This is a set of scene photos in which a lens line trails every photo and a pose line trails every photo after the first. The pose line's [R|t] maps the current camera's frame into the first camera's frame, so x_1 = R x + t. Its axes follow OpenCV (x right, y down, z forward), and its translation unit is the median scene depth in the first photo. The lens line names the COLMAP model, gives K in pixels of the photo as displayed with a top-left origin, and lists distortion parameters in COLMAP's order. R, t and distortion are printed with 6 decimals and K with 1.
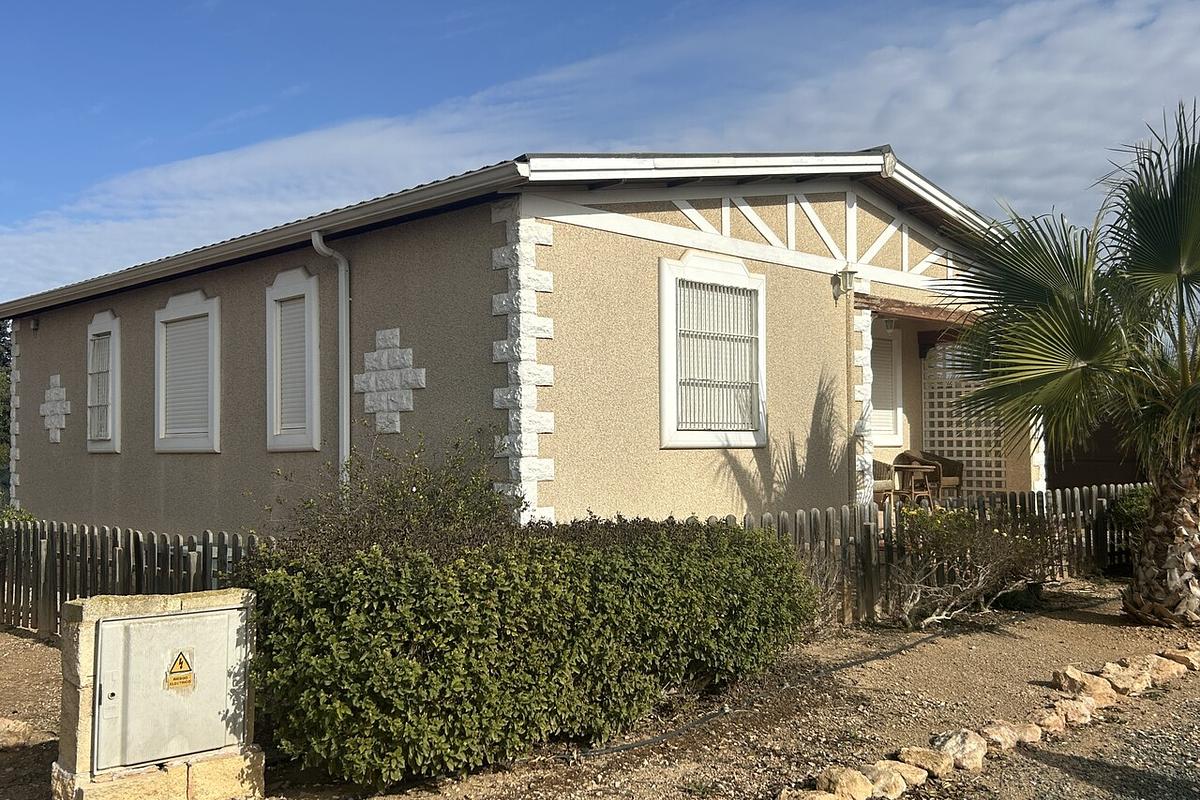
lens RADIAL K [[1156.1, 0, 600.0], [0, 1156.1, 400.0], [0, 0, 1]] dist [0.003549, -0.018569]
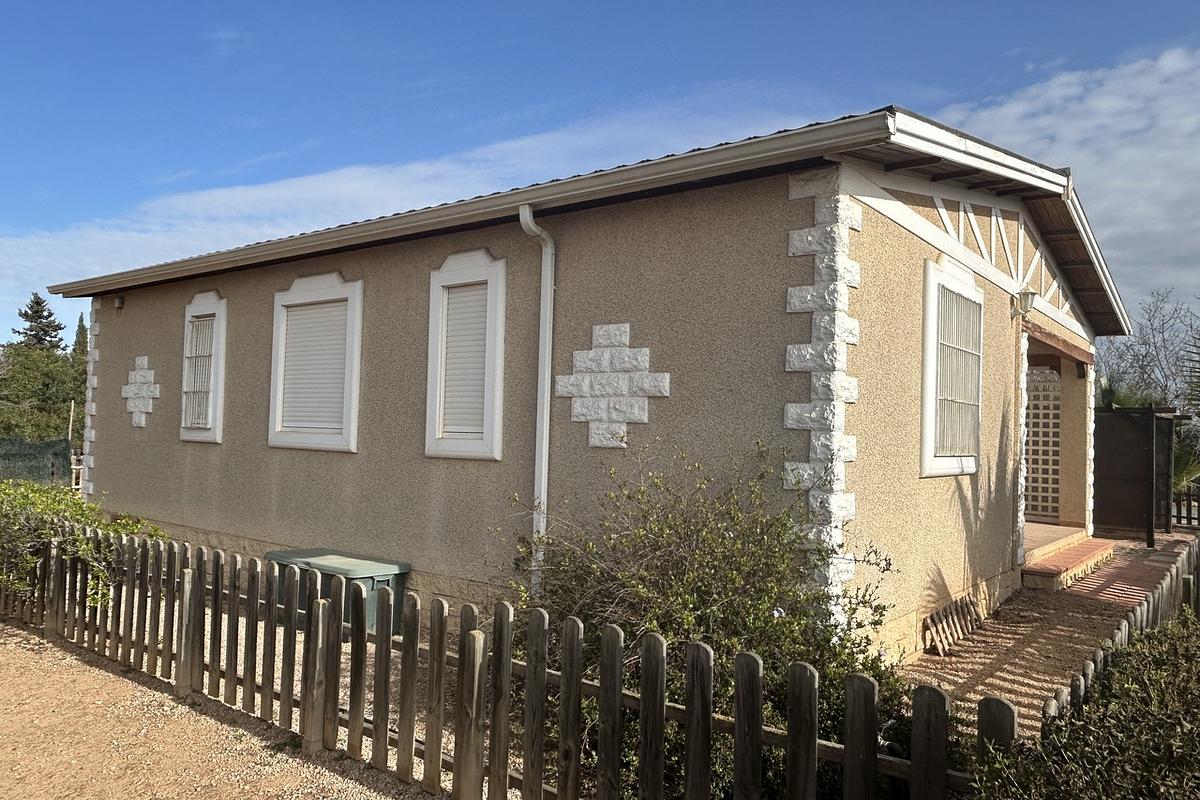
lens RADIAL K [[842.1, 0, 600.2], [0, 842.1, 380.2], [0, 0, 1]] dist [0.010480, -0.001619]
pose [[0.992278, 0.046734, 0.114889, -0.241161], [-0.044810, 0.998810, -0.019269, -0.007347], [-0.115653, 0.013972, 0.993191, 0.359607]]
